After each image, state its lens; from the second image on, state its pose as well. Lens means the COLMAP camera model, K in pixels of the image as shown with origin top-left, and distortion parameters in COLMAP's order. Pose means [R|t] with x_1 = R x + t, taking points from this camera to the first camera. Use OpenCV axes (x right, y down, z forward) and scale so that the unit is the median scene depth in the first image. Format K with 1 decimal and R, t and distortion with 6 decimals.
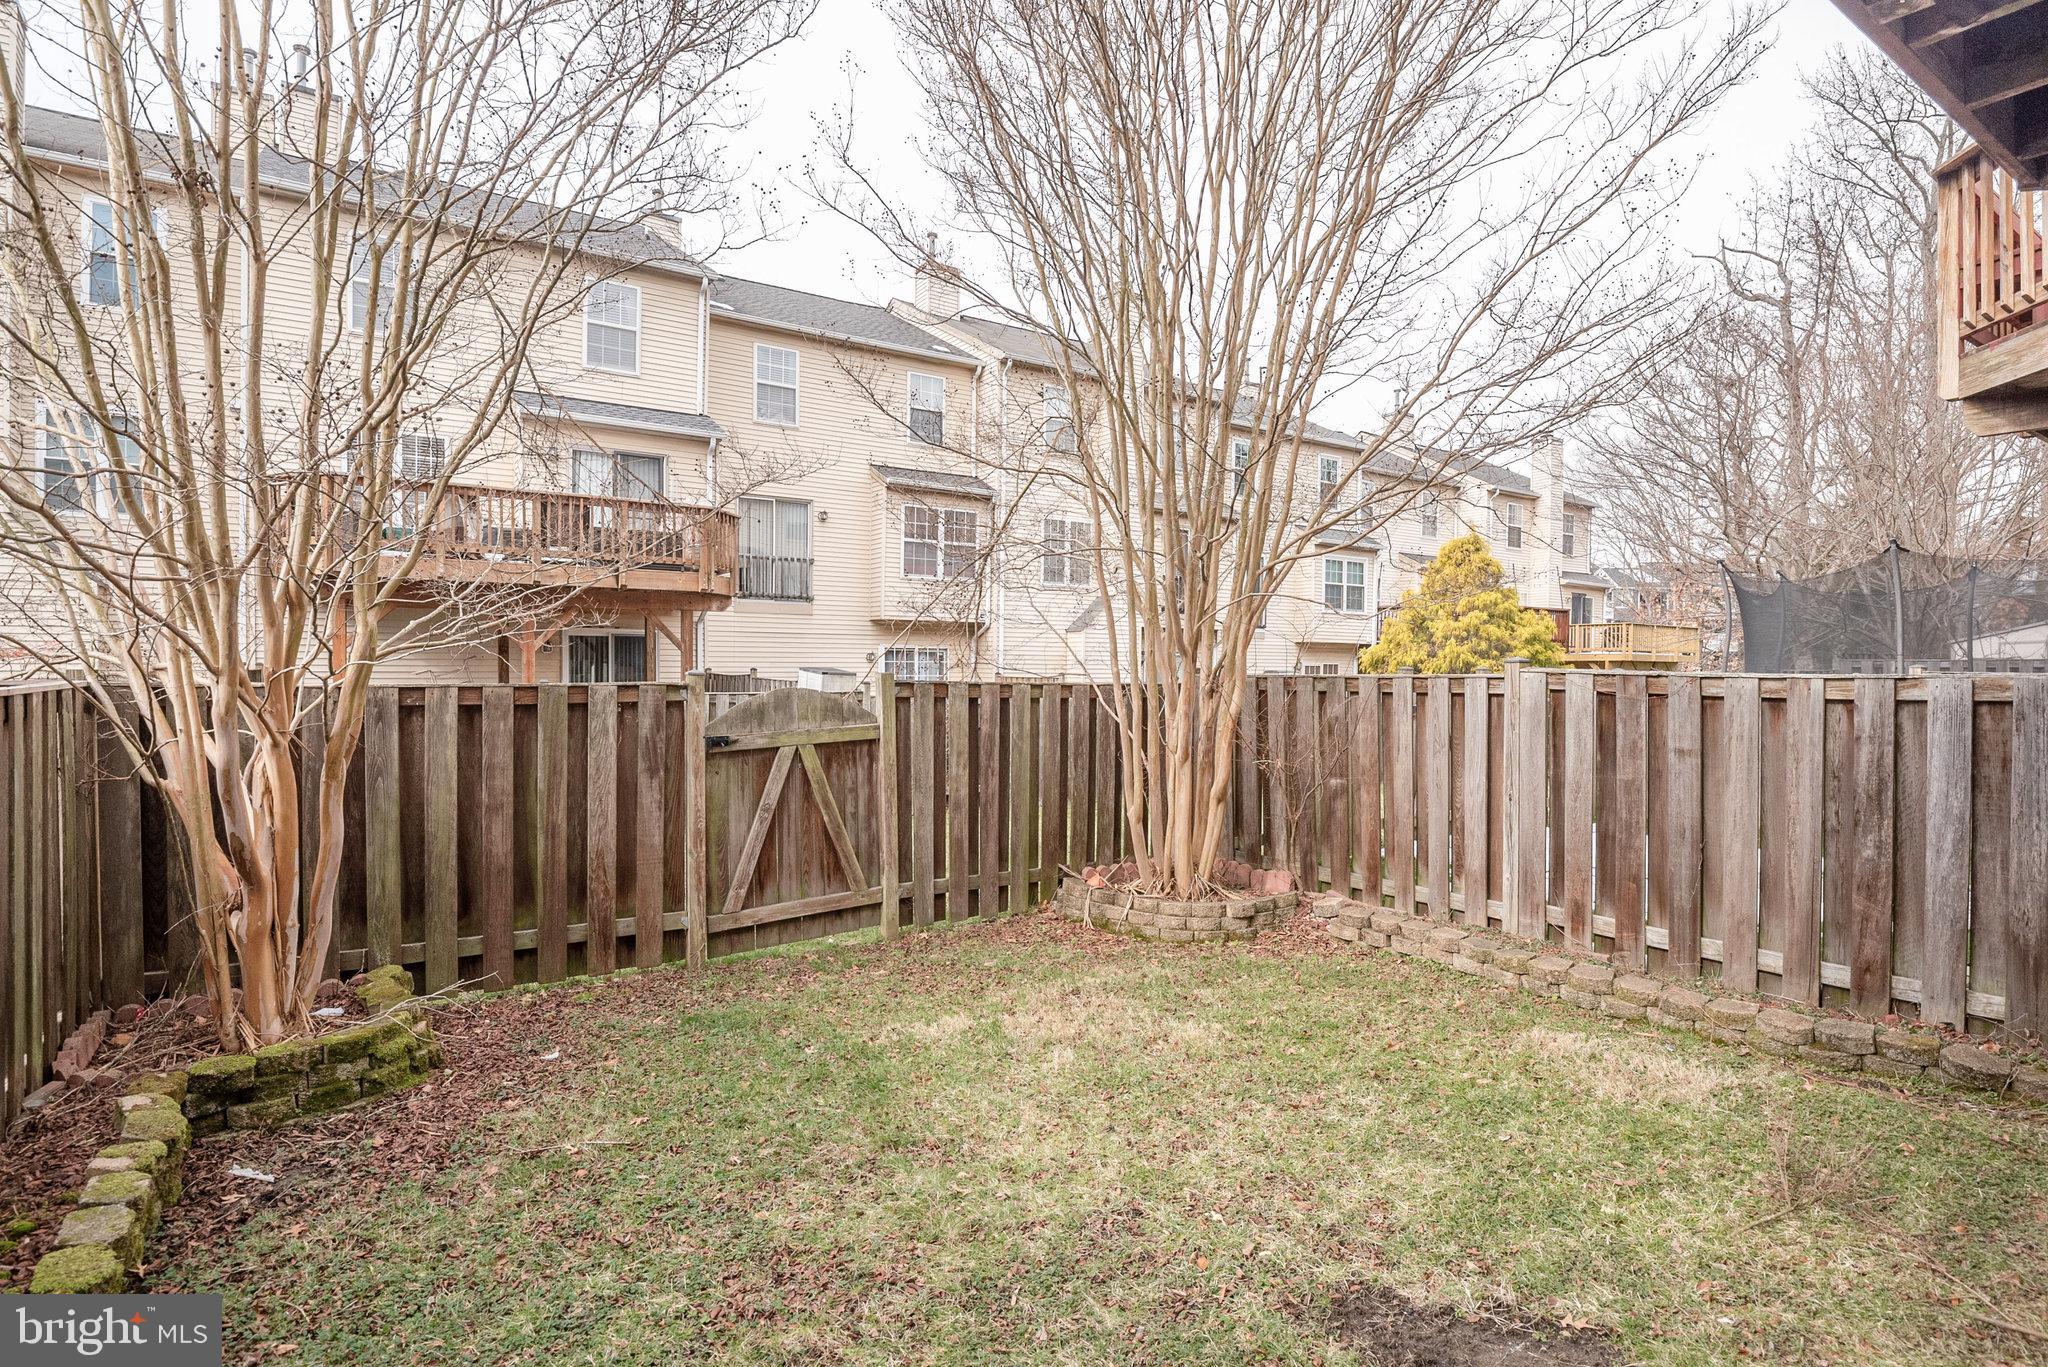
lens RADIAL K [[1012.5, 0, 1022.0], [0, 1012.5, 680.9], [0, 0, 1]] dist [-0.016709, -0.003498]
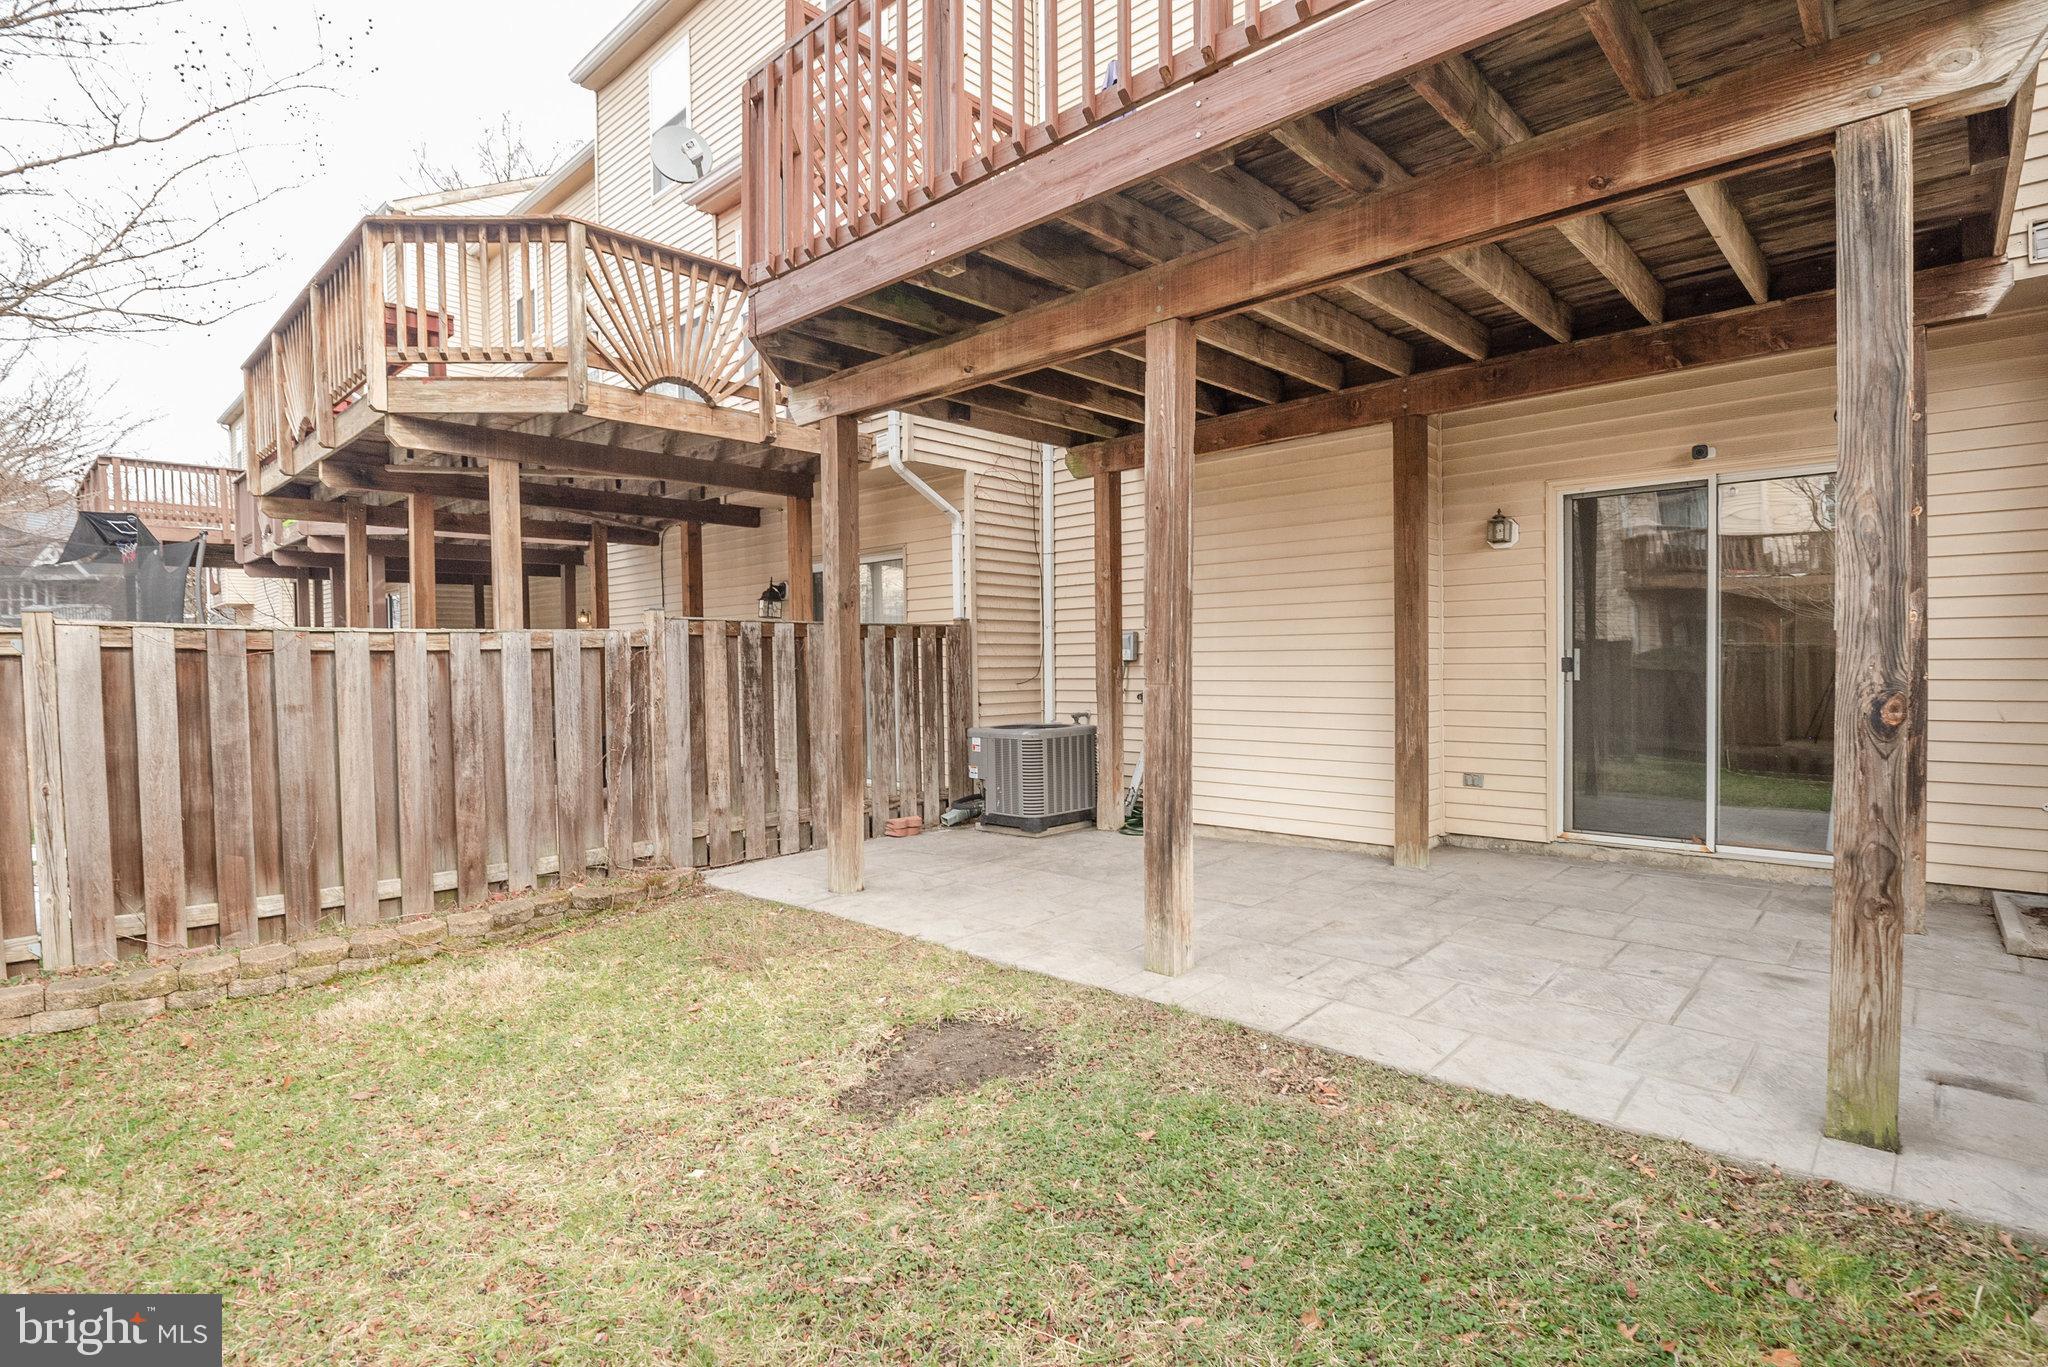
lens RADIAL K [[1012.5, 0, 1020.6], [0, 1012.5, 671.8], [0, 0, 1]] dist [-0.016709, -0.003498]
pose [[-0.217556, -0.016746, 0.975904, -0.510659], [0.016981, 0.999637, 0.020939, 0.030407], [-0.975900, 0.021128, -0.217192, 0.581521]]
